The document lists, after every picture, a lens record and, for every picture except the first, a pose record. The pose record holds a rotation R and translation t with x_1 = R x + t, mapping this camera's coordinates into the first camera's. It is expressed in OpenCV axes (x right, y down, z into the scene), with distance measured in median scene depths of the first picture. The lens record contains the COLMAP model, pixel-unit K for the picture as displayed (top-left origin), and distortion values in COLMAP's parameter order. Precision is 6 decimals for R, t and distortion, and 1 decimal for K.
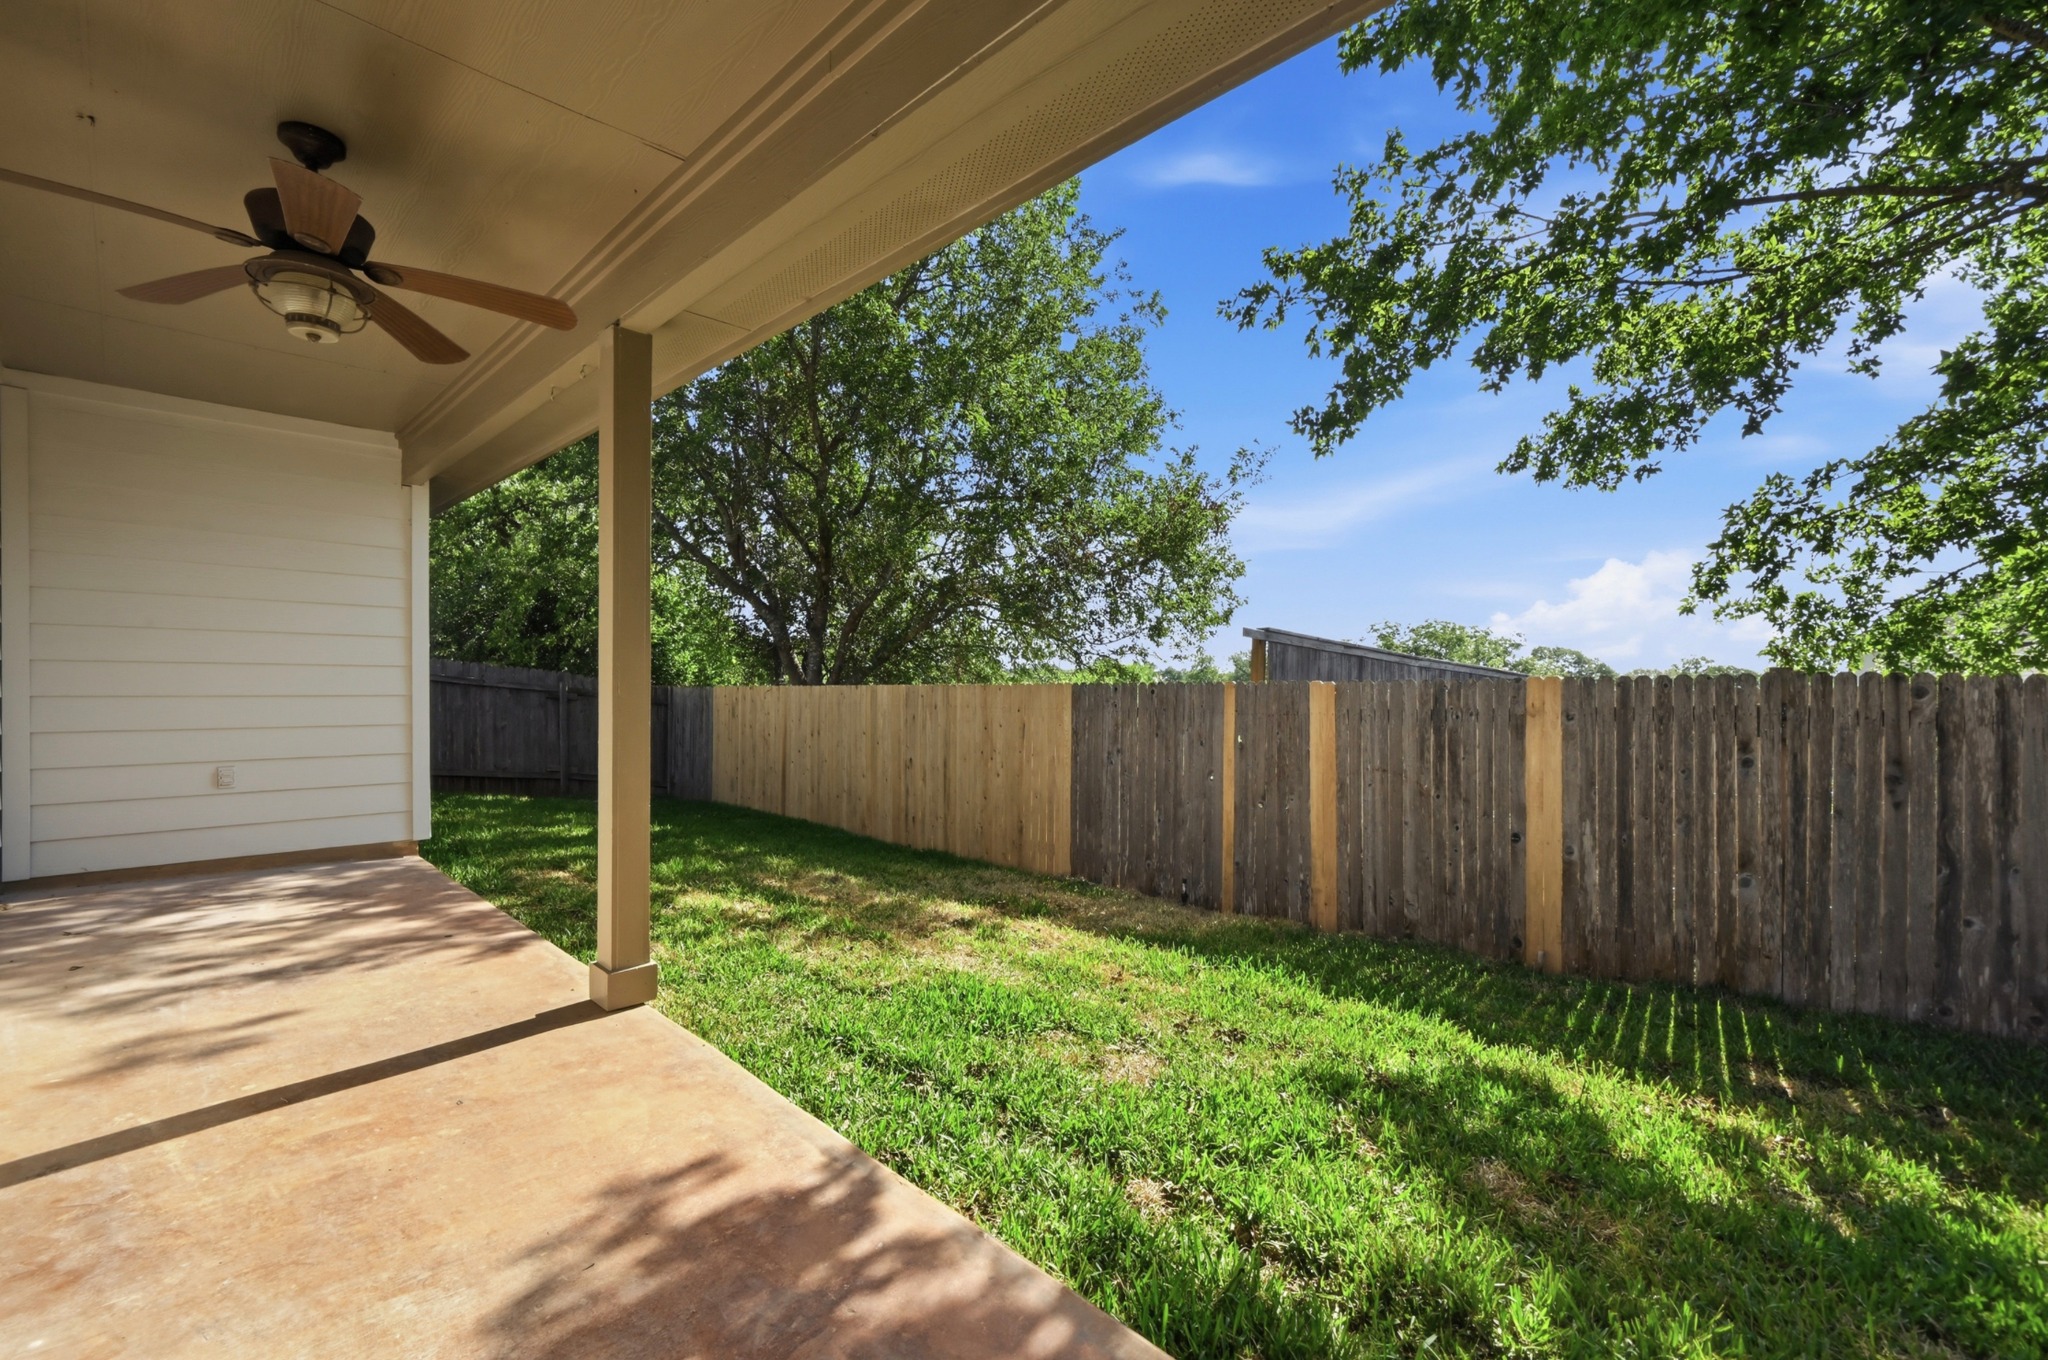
lens RADIAL K [[863.7, 0, 1015.7], [0, 863.7, 682.9], [0, 0, 1]] dist [-0.013283, 0.001745]
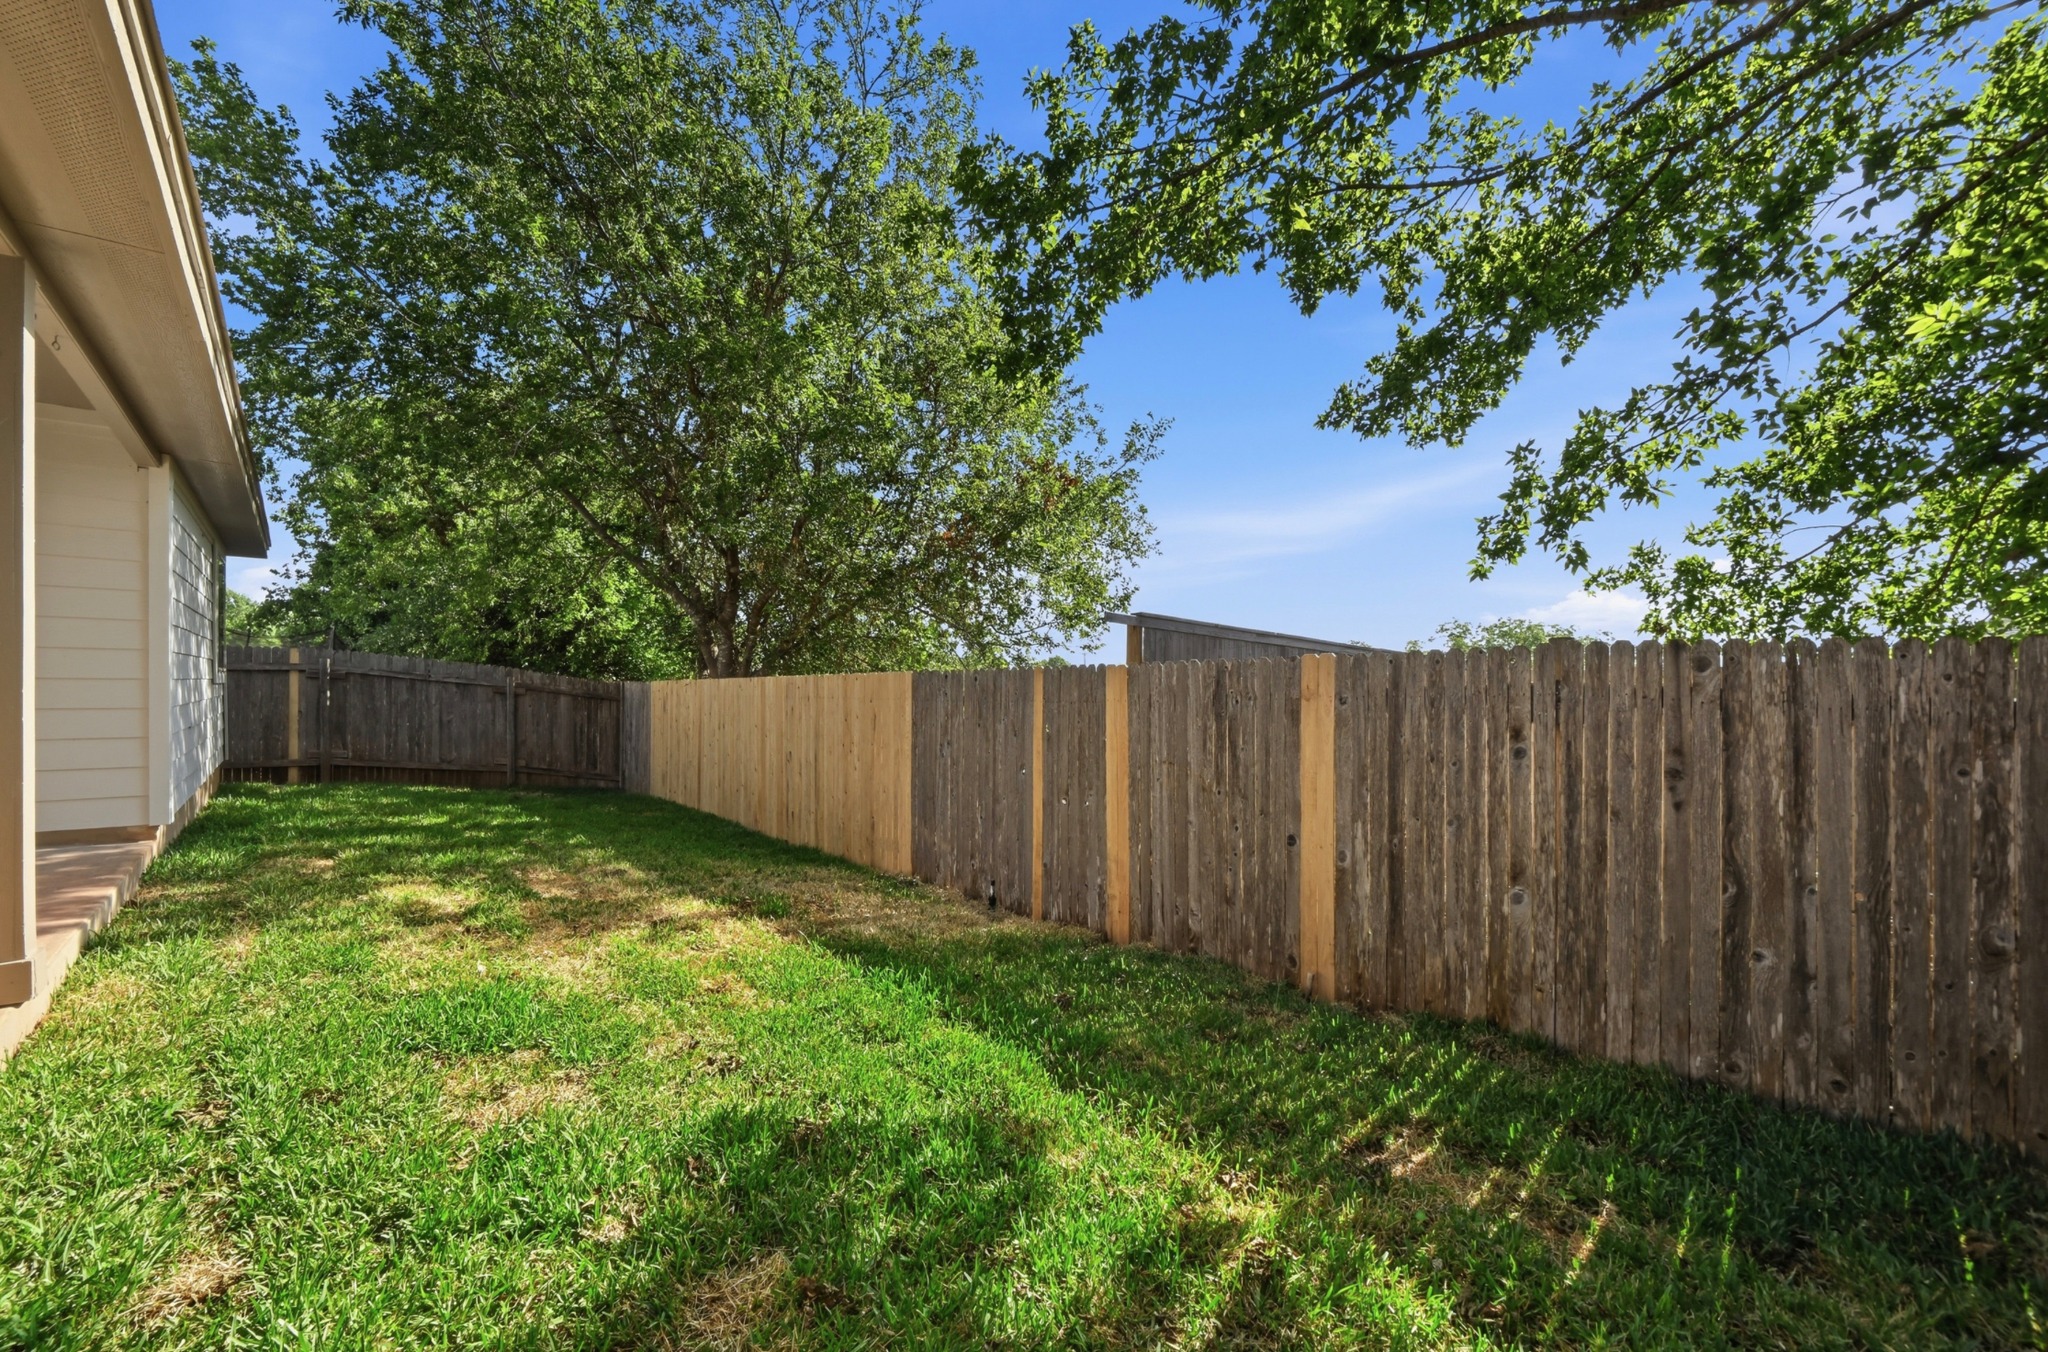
lens RADIAL K [[856.0, 0, 1019.0], [0, 856.0, 677.1], [0, 0, 1]] dist [-0.001535, -0.000804]
pose [[0.995992, -0.001723, -0.089422, 0.426186], [0.000762, 0.999942, -0.010786, 0.027100], [0.089435, 0.010675, 0.995935, 0.125966]]
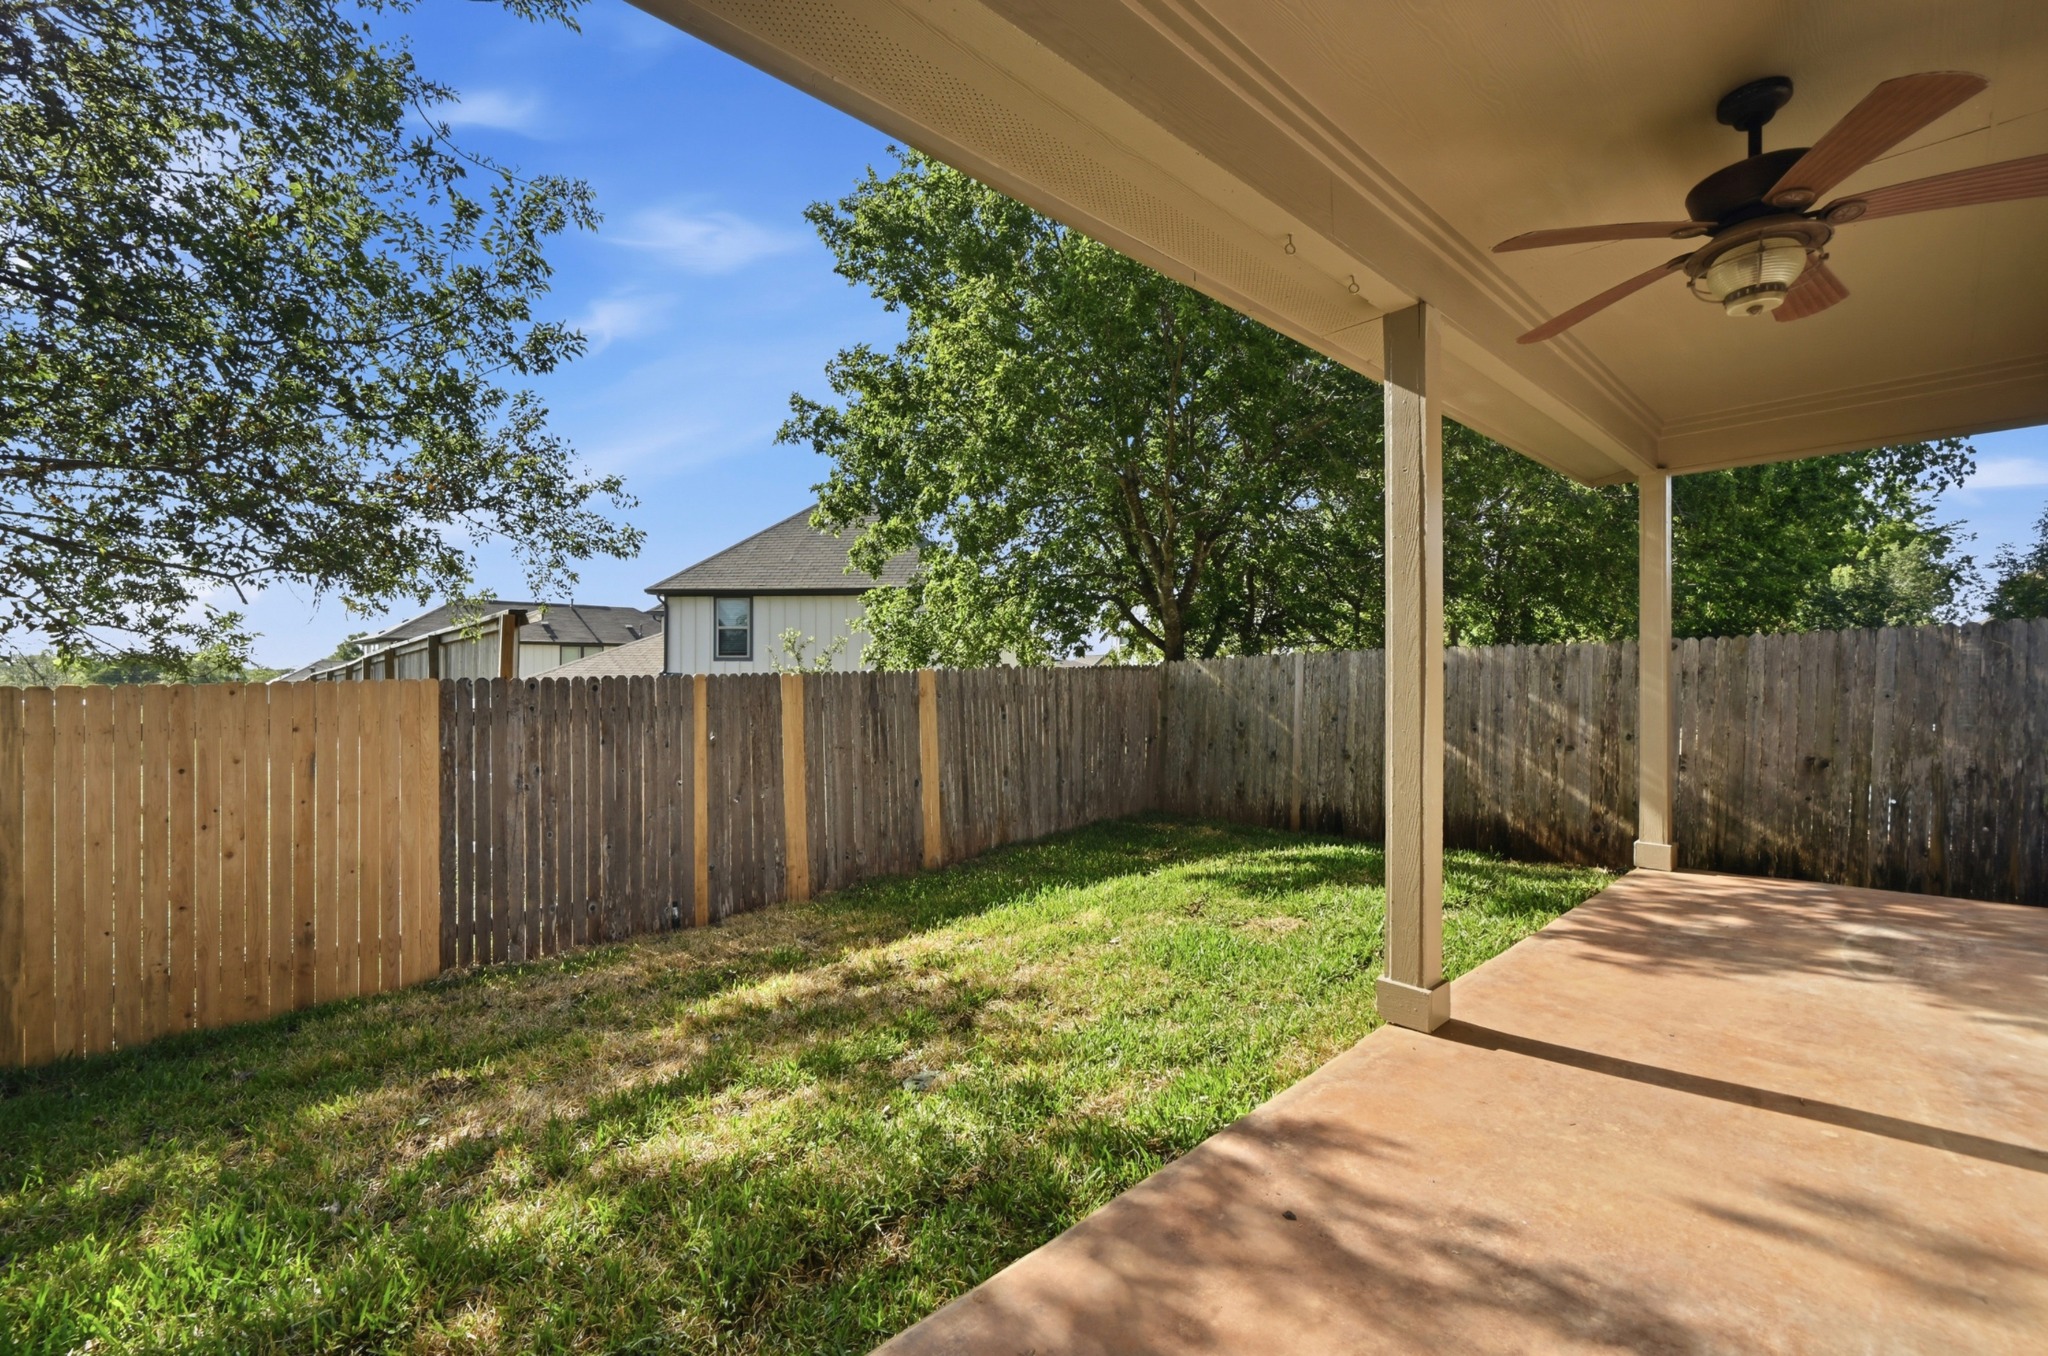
lens RADIAL K [[856.0, 0, 983.9], [0, 856.0, 677.2], [0, 0, 1]] dist [-0.001535, -0.000804]
pose [[0.068587, -0.015488, 0.997525, -0.889177], [0.002145, 0.999879, 0.015377, -0.016226], [-0.997643, 0.001085, 0.068612, 0.877182]]
